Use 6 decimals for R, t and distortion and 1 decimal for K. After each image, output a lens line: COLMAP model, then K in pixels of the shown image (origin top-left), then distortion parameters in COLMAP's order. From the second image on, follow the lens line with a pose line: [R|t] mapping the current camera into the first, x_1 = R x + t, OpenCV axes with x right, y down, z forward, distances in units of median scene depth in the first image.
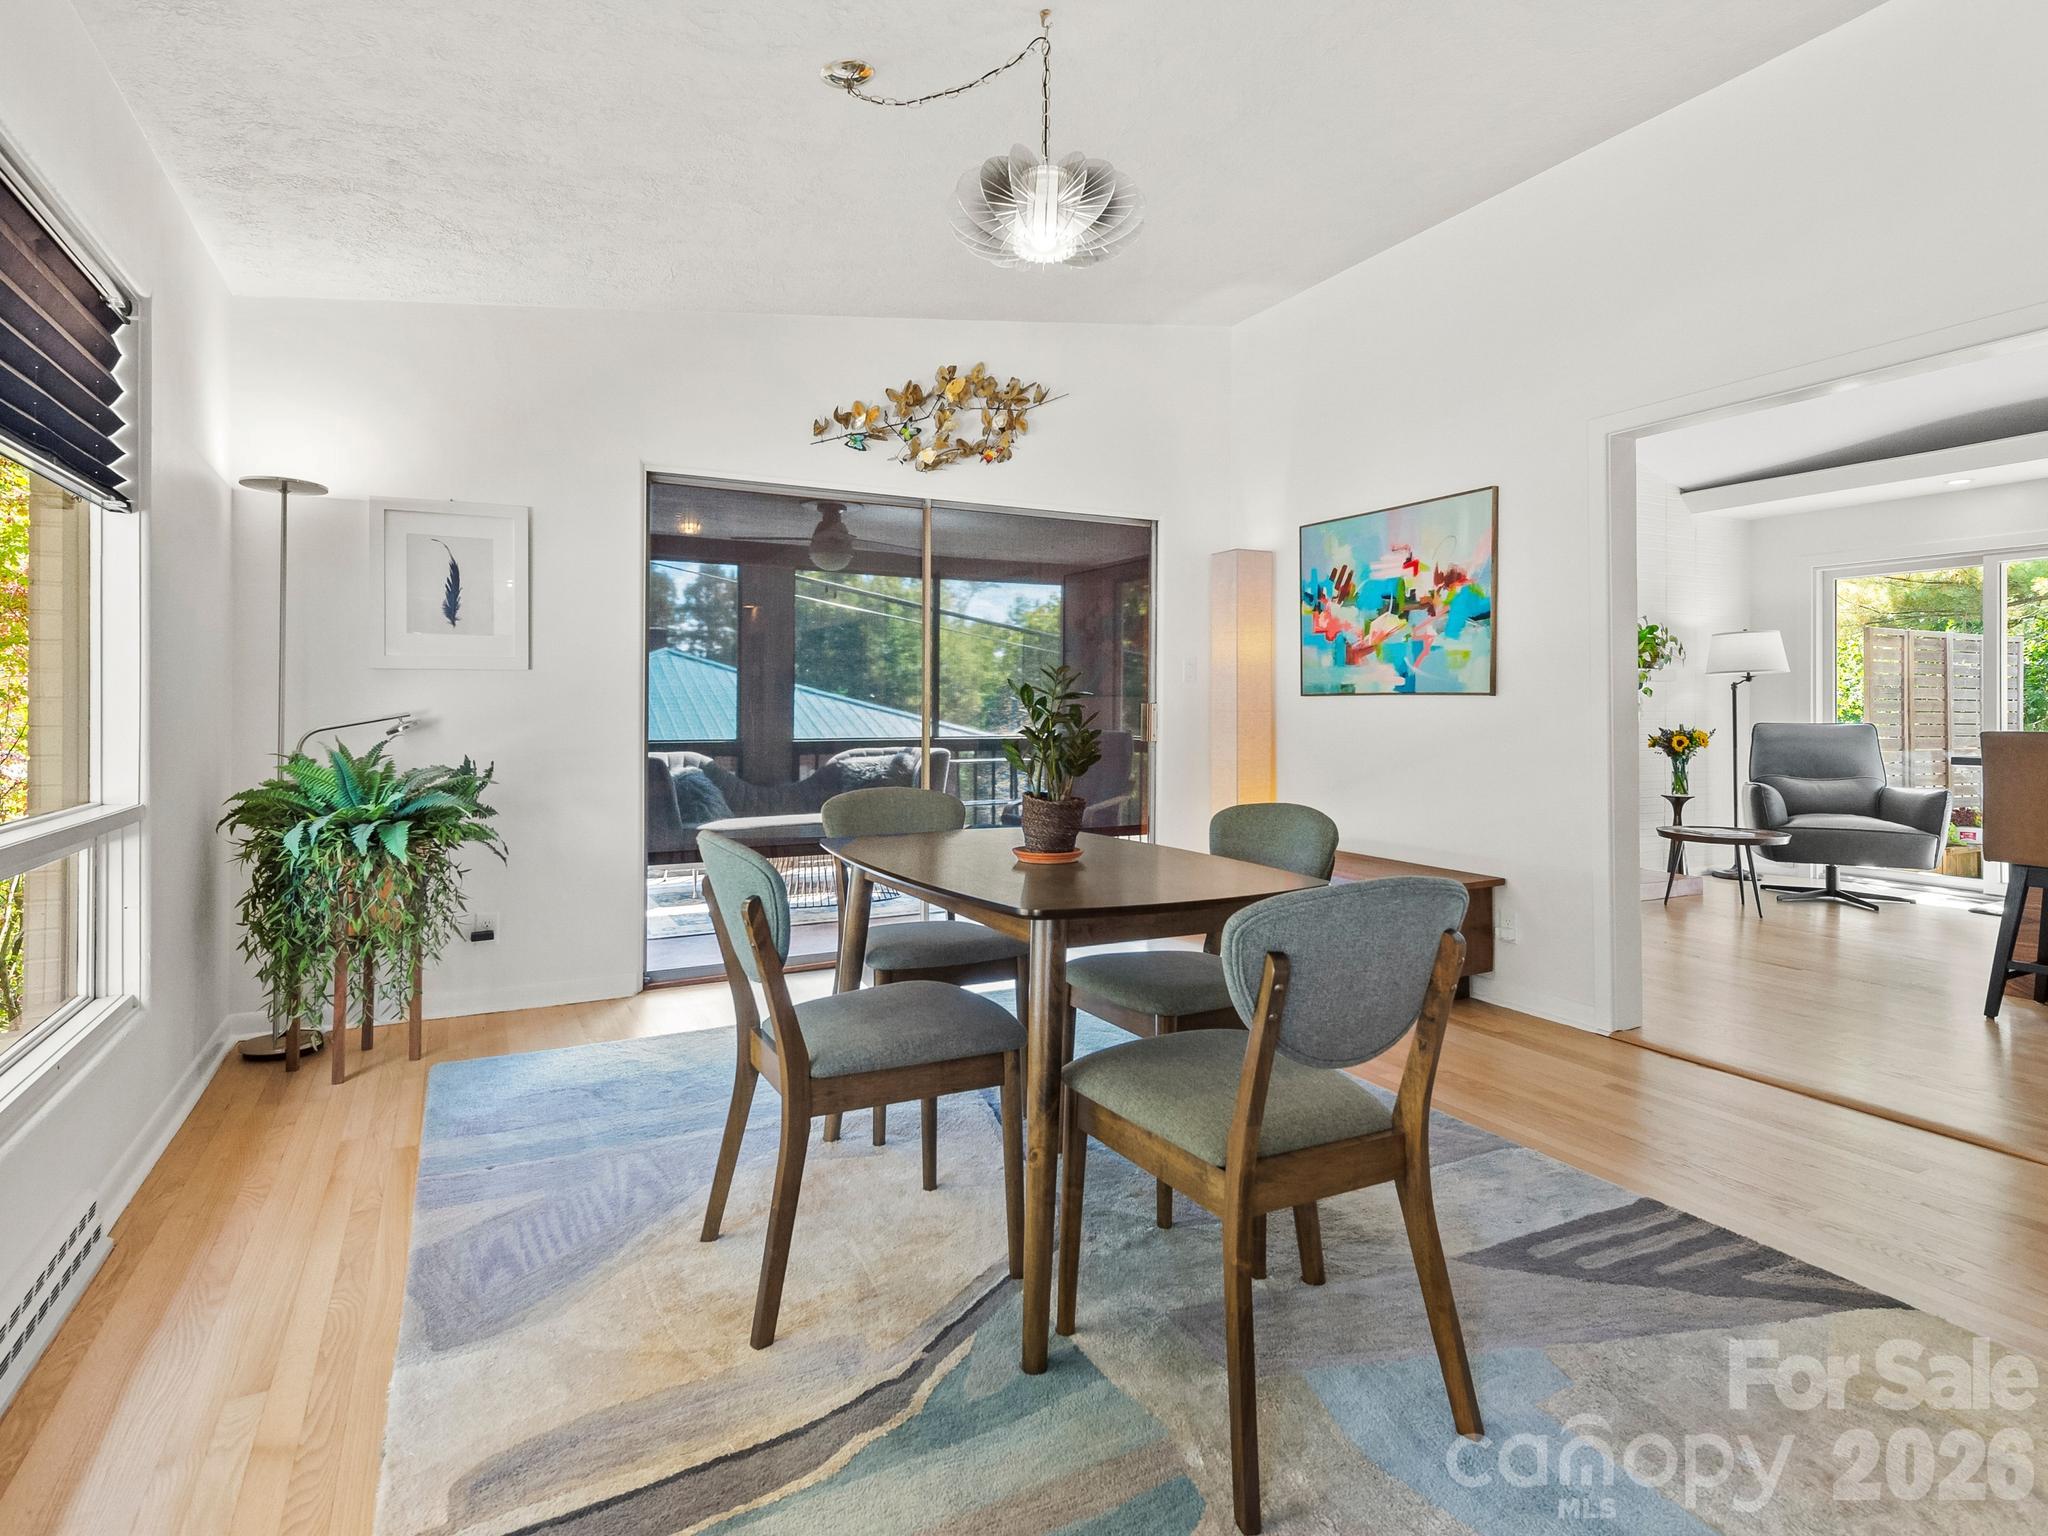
lens RADIAL K [[1071.5, 0, 1017.9], [0, 1071.5, 701.0], [0, 0, 1]] dist [0.020803, -0.000651]
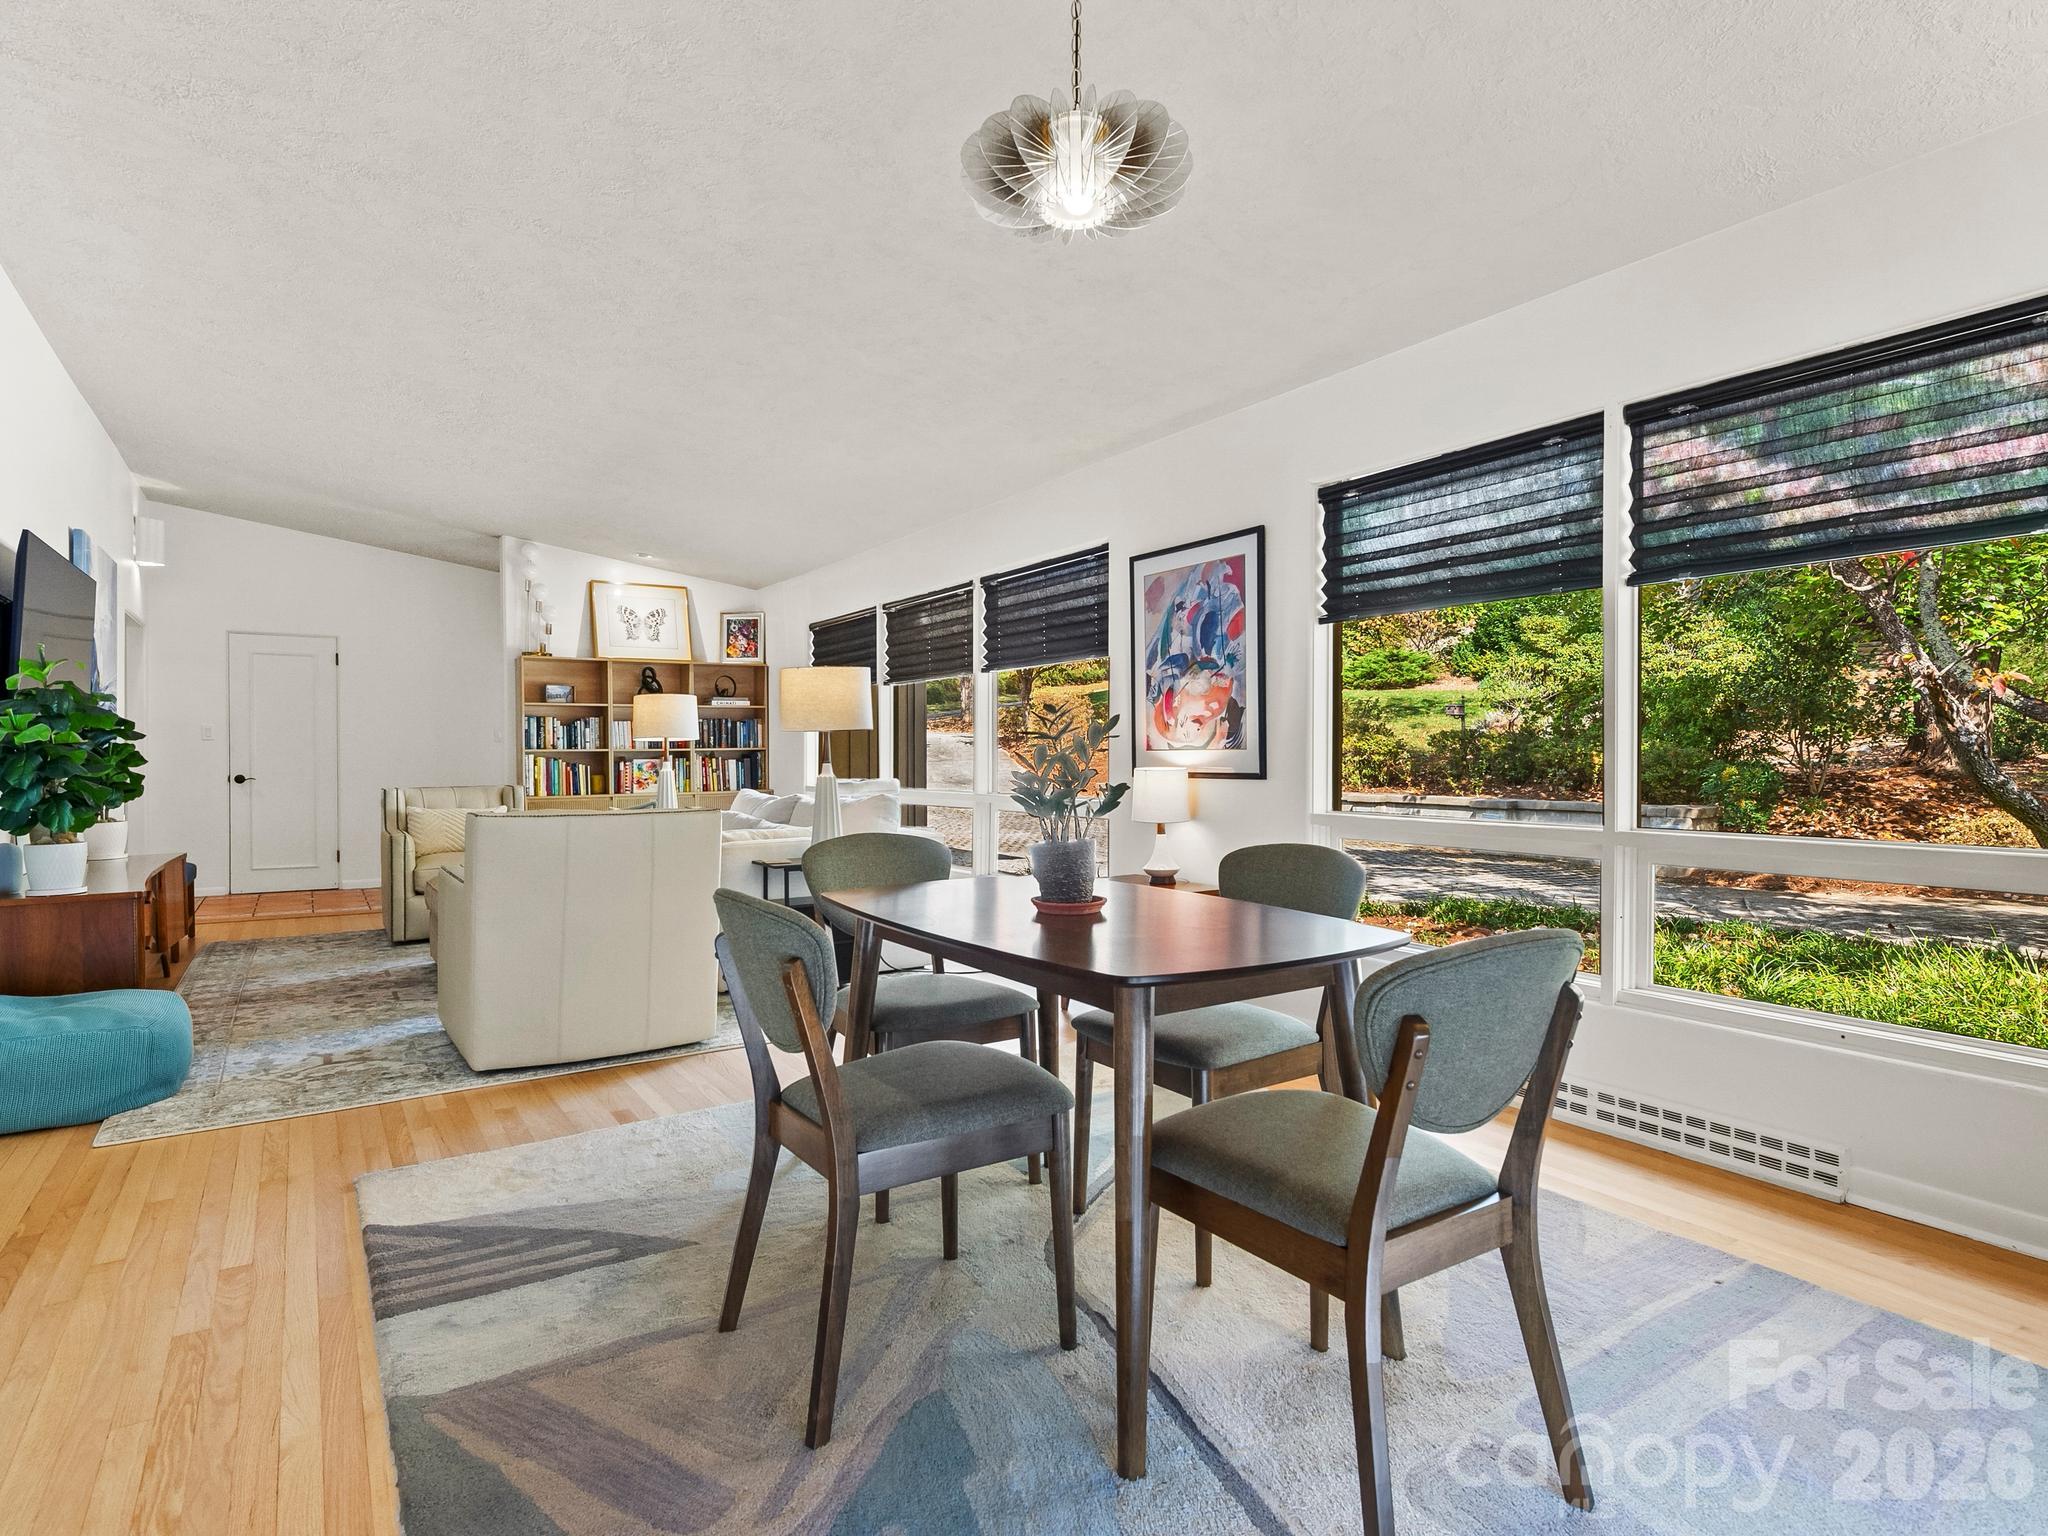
lens RADIAL K [[1098.9, 0, 1033.7], [0, 1098.9, 764.8], [0, 0, 1]] dist [0.000741, 0.000688]
pose [[-0.994527, -0.001249, -0.104475, 0.096419], [-0.001248, 0.999999, -0.000076, 0.013349], [0.104475, 0.000055, -0.994528, 1.191400]]
